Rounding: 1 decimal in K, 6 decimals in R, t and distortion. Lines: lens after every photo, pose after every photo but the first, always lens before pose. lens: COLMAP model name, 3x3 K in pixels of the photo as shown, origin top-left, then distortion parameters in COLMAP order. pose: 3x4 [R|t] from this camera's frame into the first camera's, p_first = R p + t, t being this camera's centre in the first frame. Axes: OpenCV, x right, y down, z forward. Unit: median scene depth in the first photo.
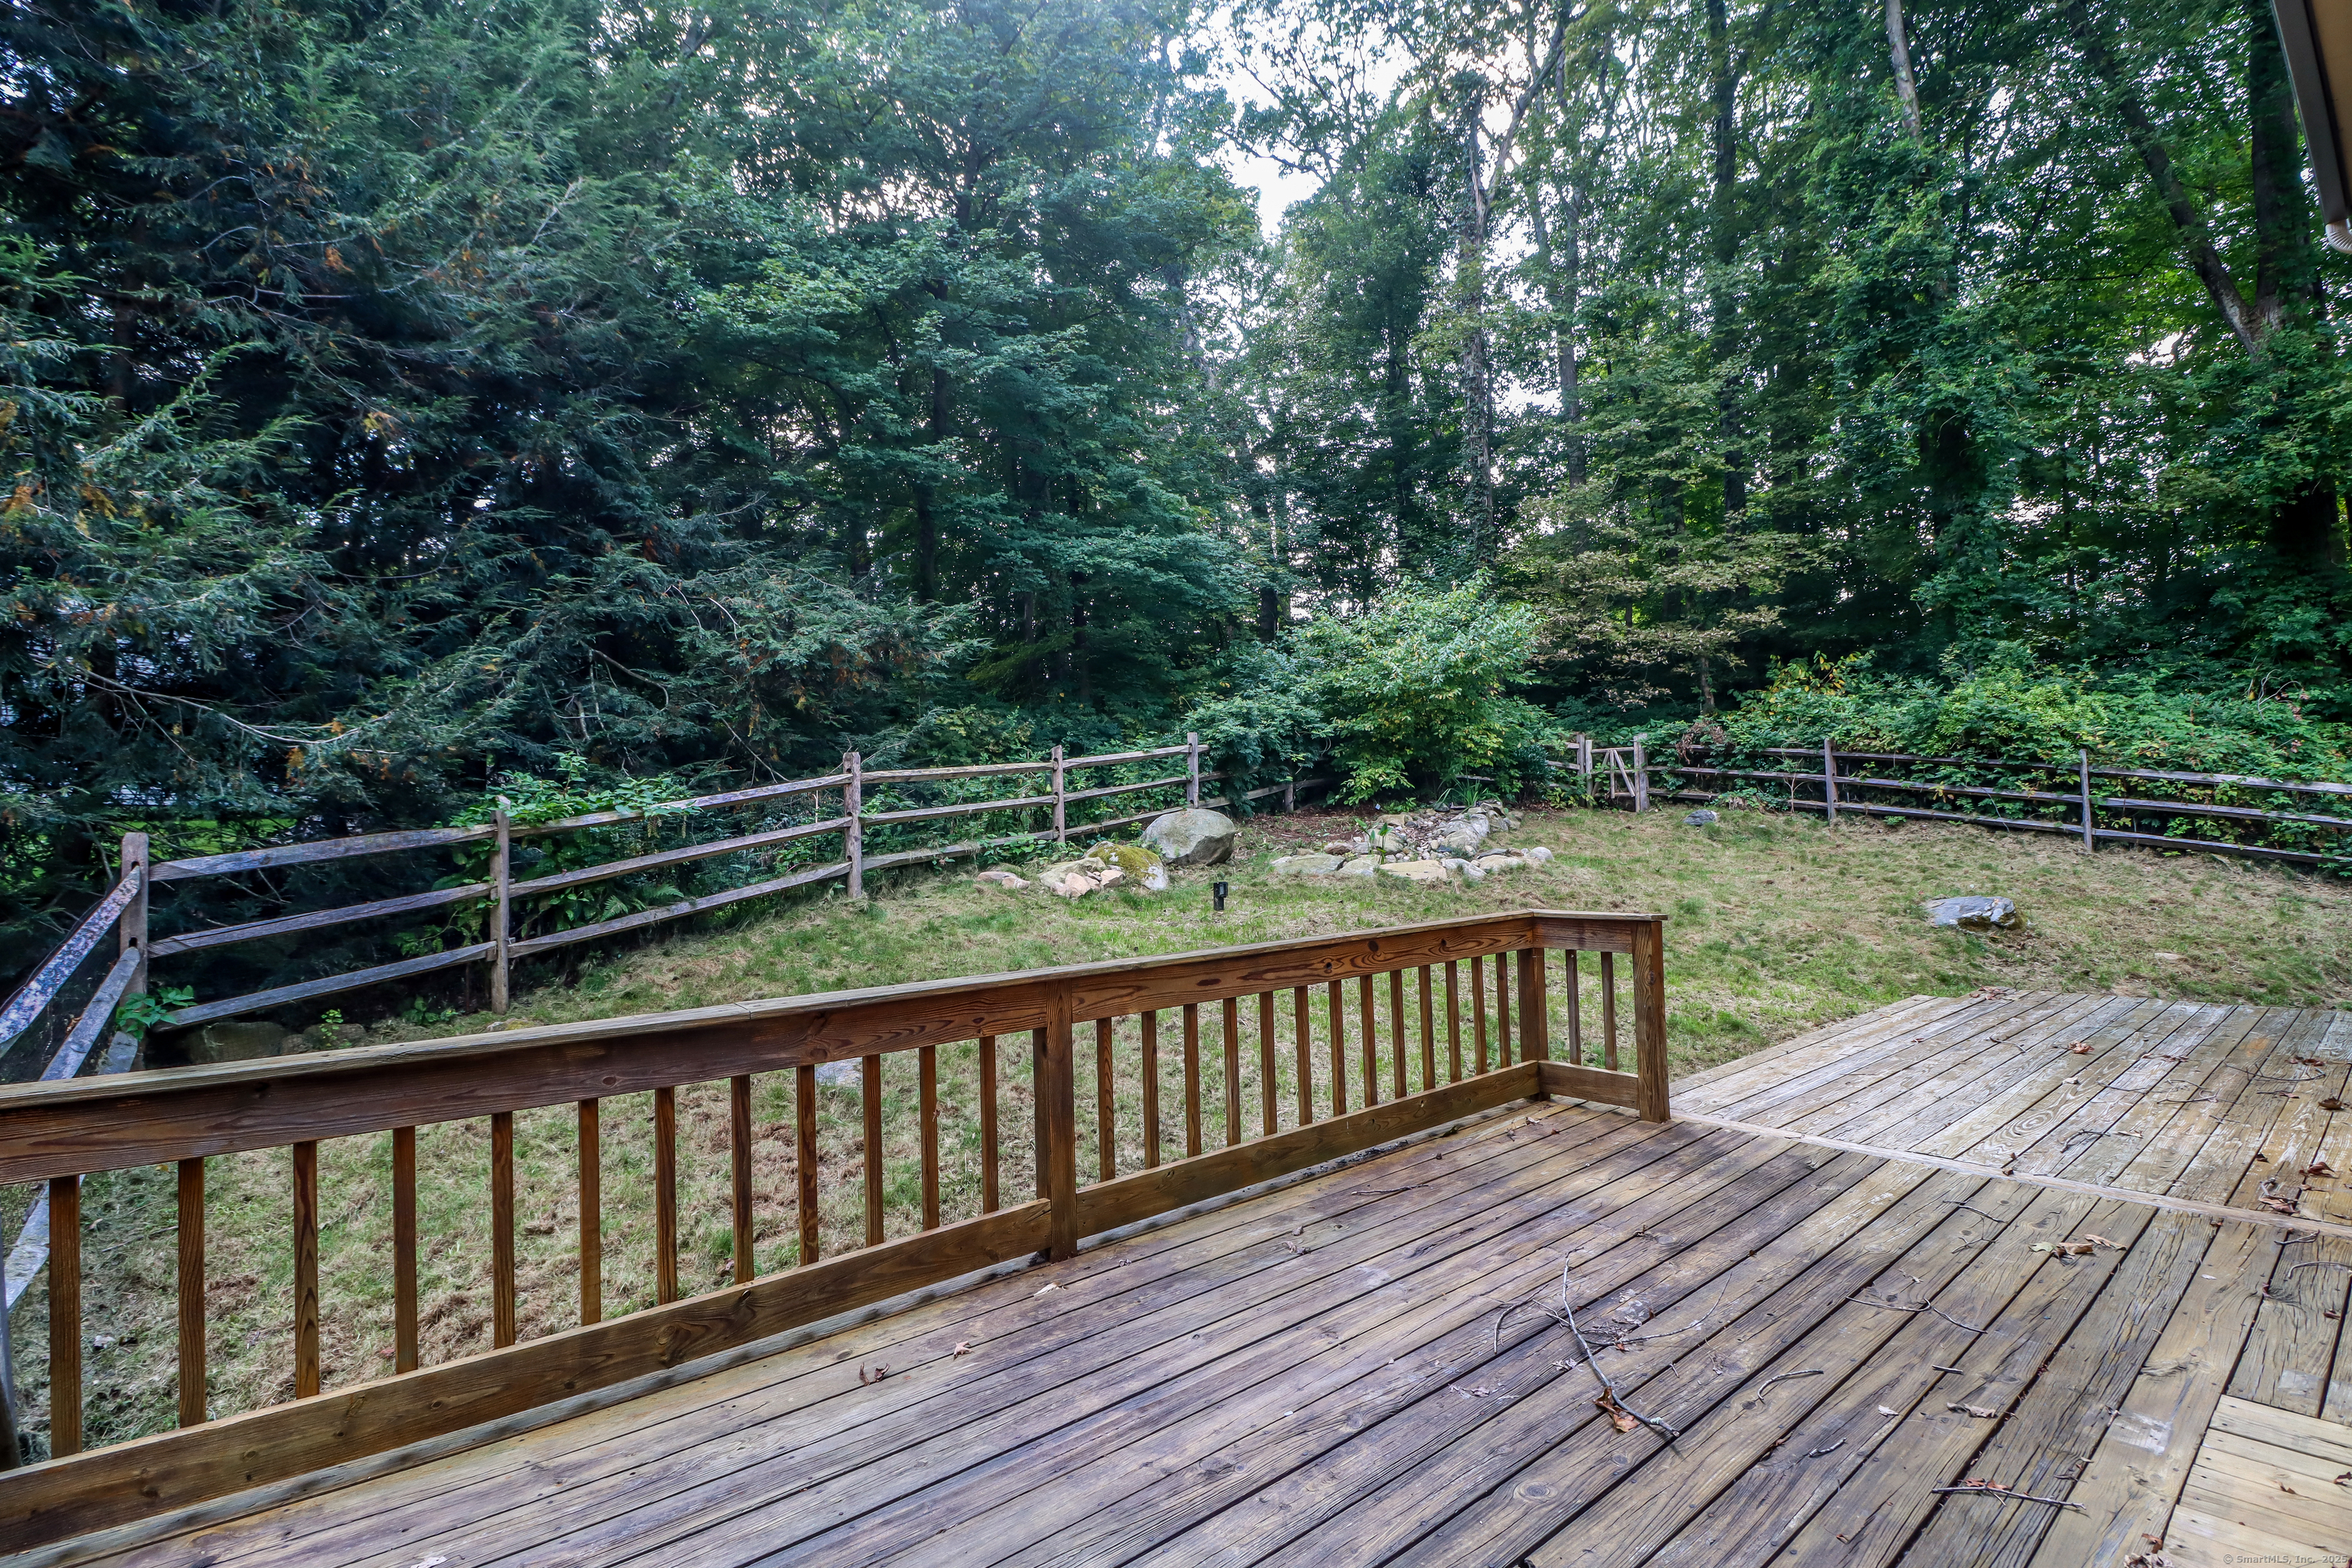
lens RADIAL K [[1093.5, 0, 1180.5], [0, 1093.5, 772.1], [0, 0, 1]] dist [0.000245, -0.015251]
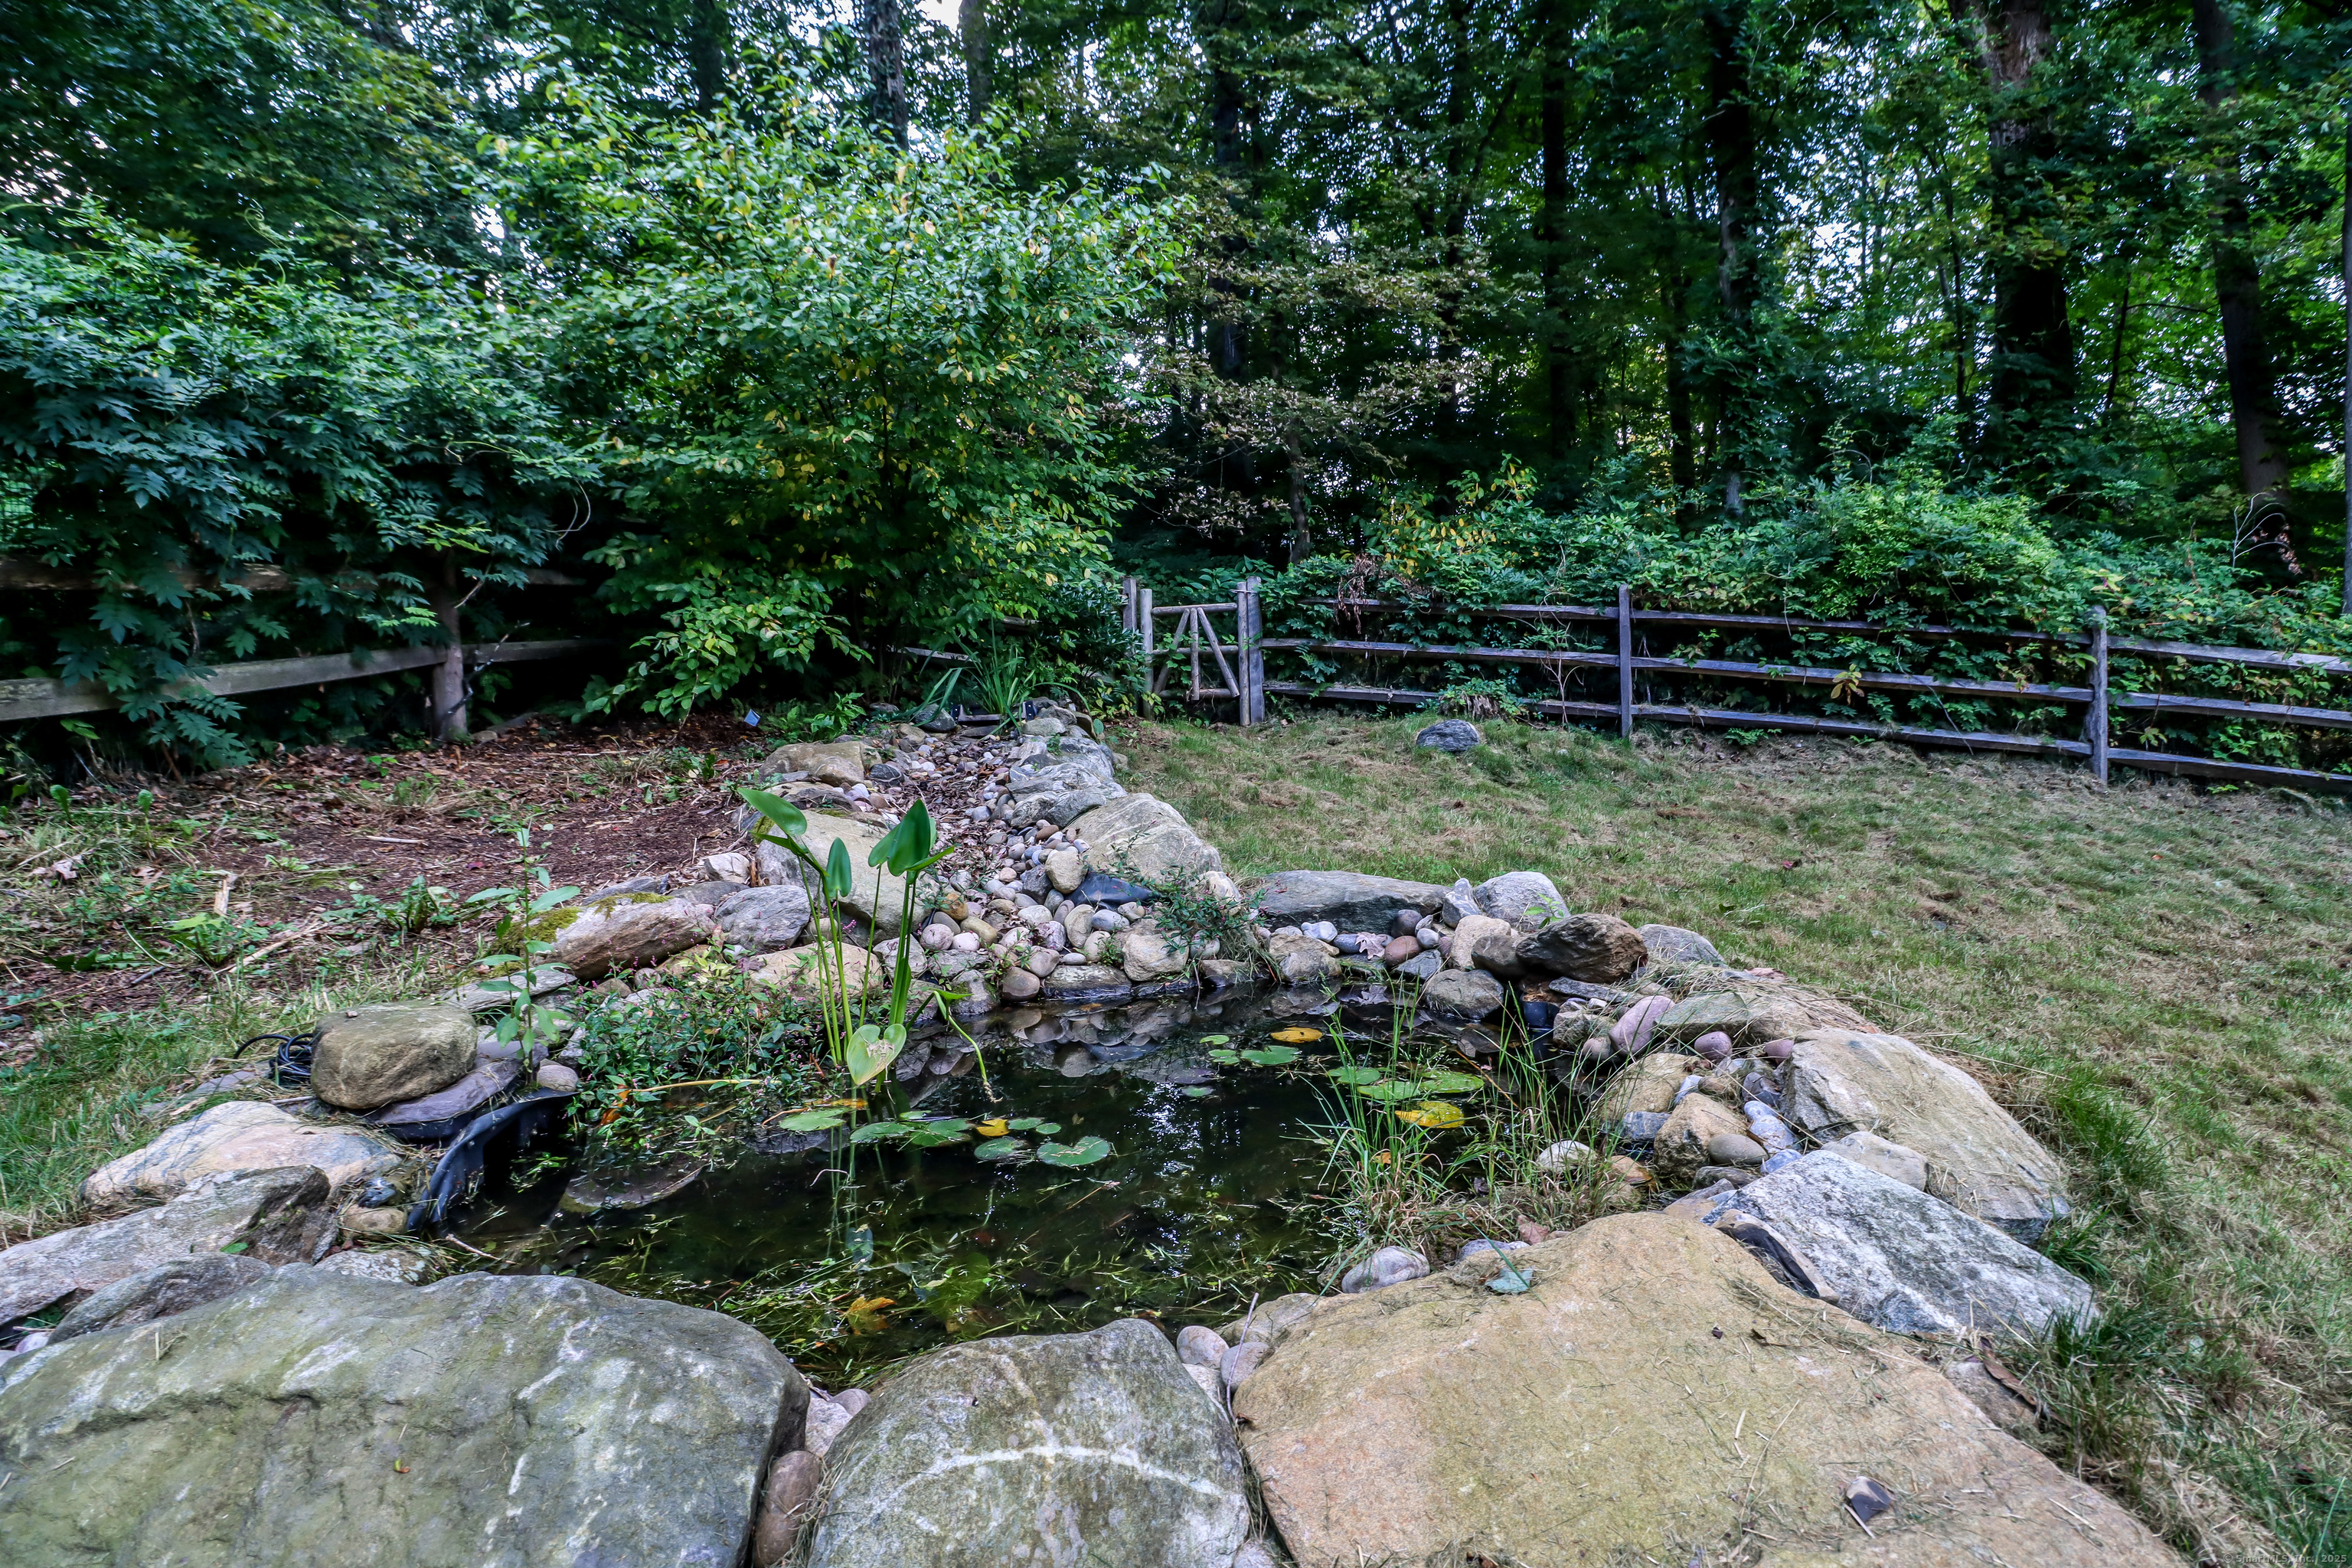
lens RADIAL K [[1093.5, 0, 1180.5], [0, 1093.5, 772.1], [0, 0, 1]] dist [0.000245, -0.015251]
pose [[0.814662, -0.035370, 0.578856, 0.097014], [-0.010033, 0.997129, 0.075049, 0.022632], [-0.579849, -0.066947, 0.811969, 0.683283]]
